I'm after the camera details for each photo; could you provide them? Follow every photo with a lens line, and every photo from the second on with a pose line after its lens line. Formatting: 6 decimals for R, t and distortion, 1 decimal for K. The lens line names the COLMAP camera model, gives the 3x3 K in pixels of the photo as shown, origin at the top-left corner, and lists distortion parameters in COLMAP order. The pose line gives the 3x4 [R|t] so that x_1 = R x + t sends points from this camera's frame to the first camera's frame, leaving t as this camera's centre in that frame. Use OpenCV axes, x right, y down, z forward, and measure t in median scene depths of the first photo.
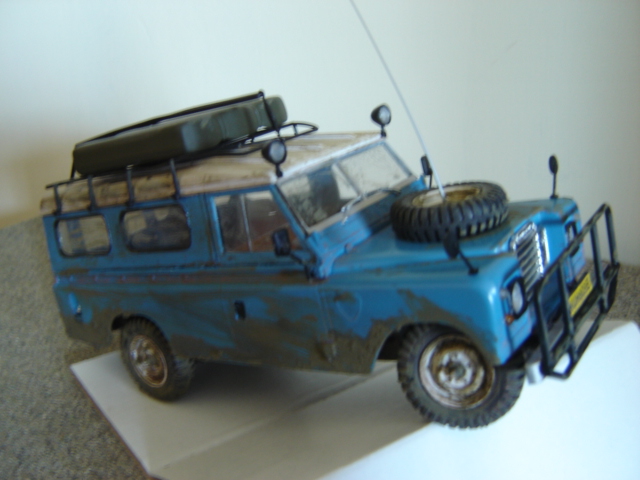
lens RADIAL K [[721.1, 0, 320.0], [0, 721.1, 240.0], [0, 0, 1]] dist [-0.064684, -0.009888]
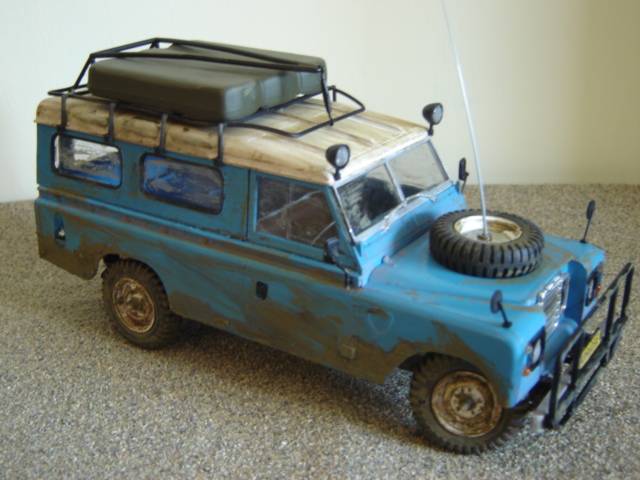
lens RADIAL K [[947.0, 0, 320.0], [0, 947.0, 240.0], [0, 0, 1]] dist [-0.016328, 0.003195]
pose [[0.970701, 0.199566, 0.133837, -0.222912], [-0.218132, 0.965465, 0.142463, -0.176103], [-0.100784, -0.167484, 0.980710, -0.288291]]
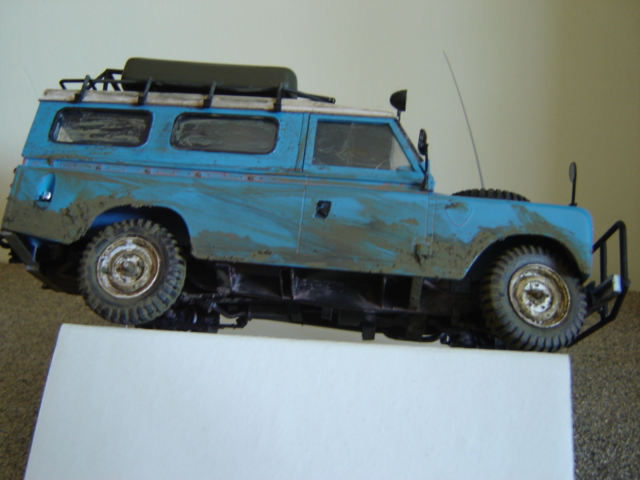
lens RADIAL K [[721.1, 0, 320.0], [0, 721.1, 240.0], [0, 0, 1]] dist [-0.064684, -0.009888]
pose [[0.788219, 0.468235, 0.399334, -0.496052], [-0.155146, 0.779143, -0.607343, 0.742986], [-0.595518, 0.416764, 0.686780, 0.328811]]
